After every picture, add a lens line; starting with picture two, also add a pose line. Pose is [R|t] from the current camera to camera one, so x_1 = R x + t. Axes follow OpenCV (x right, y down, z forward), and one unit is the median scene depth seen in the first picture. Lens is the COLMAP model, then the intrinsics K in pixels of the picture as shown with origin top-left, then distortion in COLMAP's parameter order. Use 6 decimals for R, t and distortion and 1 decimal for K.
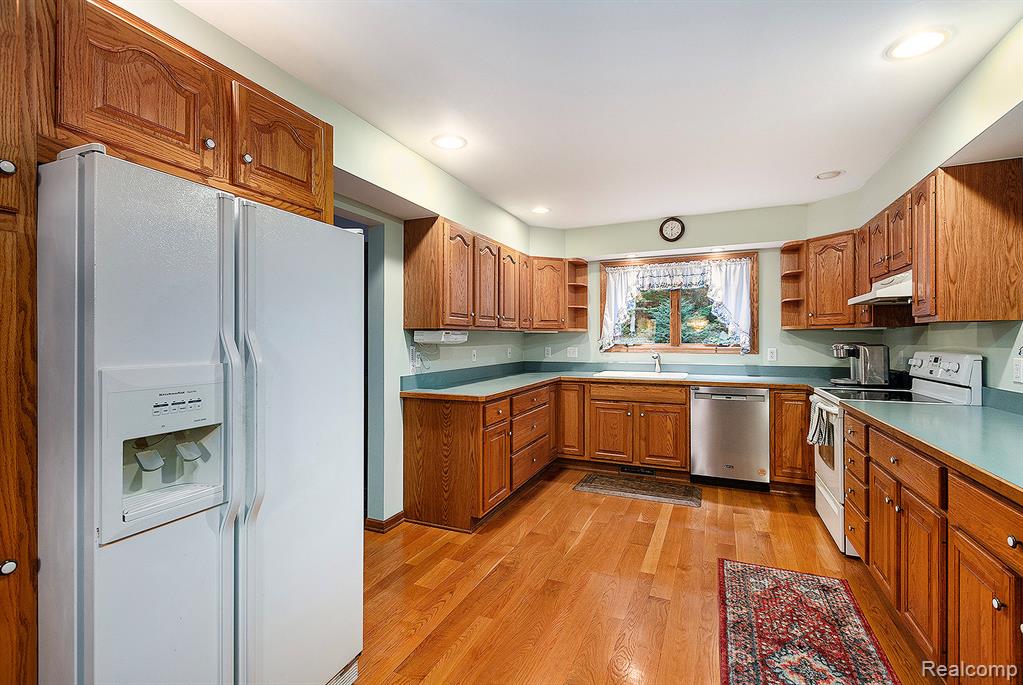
lens RADIAL K [[460.1, 0, 505.3], [0, 460.1, 338.1], [0, 0, 1]] dist [0.001397, -0.000873]
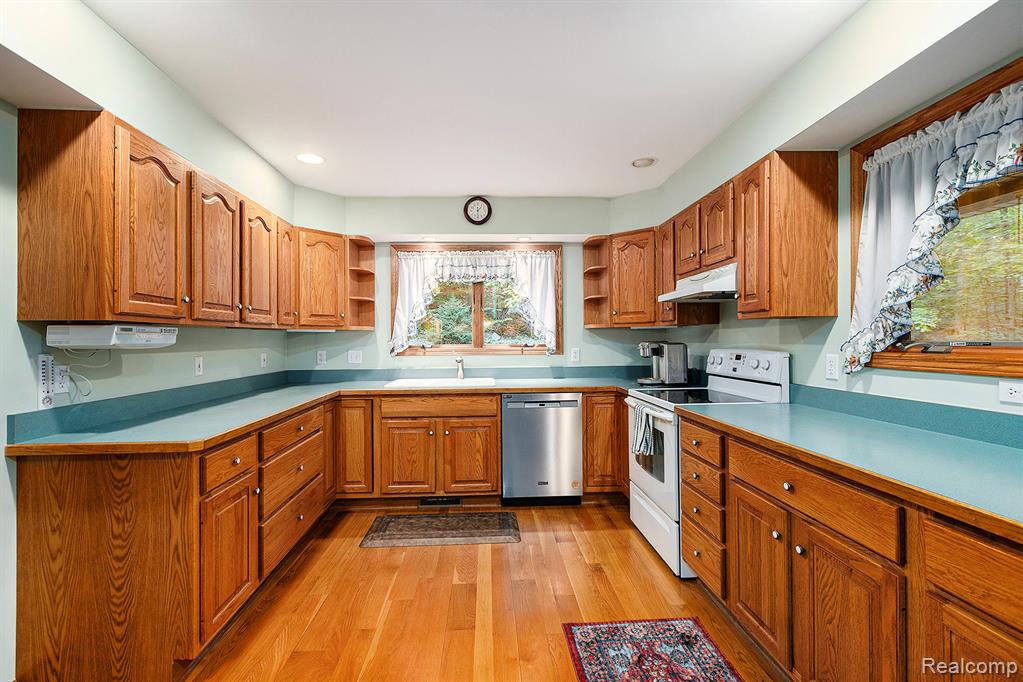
lens RADIAL K [[460.1, 0, 508.7], [0, 460.1, 336.4], [0, 0, 1]] dist [0.001397, -0.000873]
pose [[0.887274, -0.003494, 0.461230, 0.025840], [0.007216, 0.999954, -0.006306, 0.003805], [-0.461187, 0.008924, 0.887258, 0.288987]]
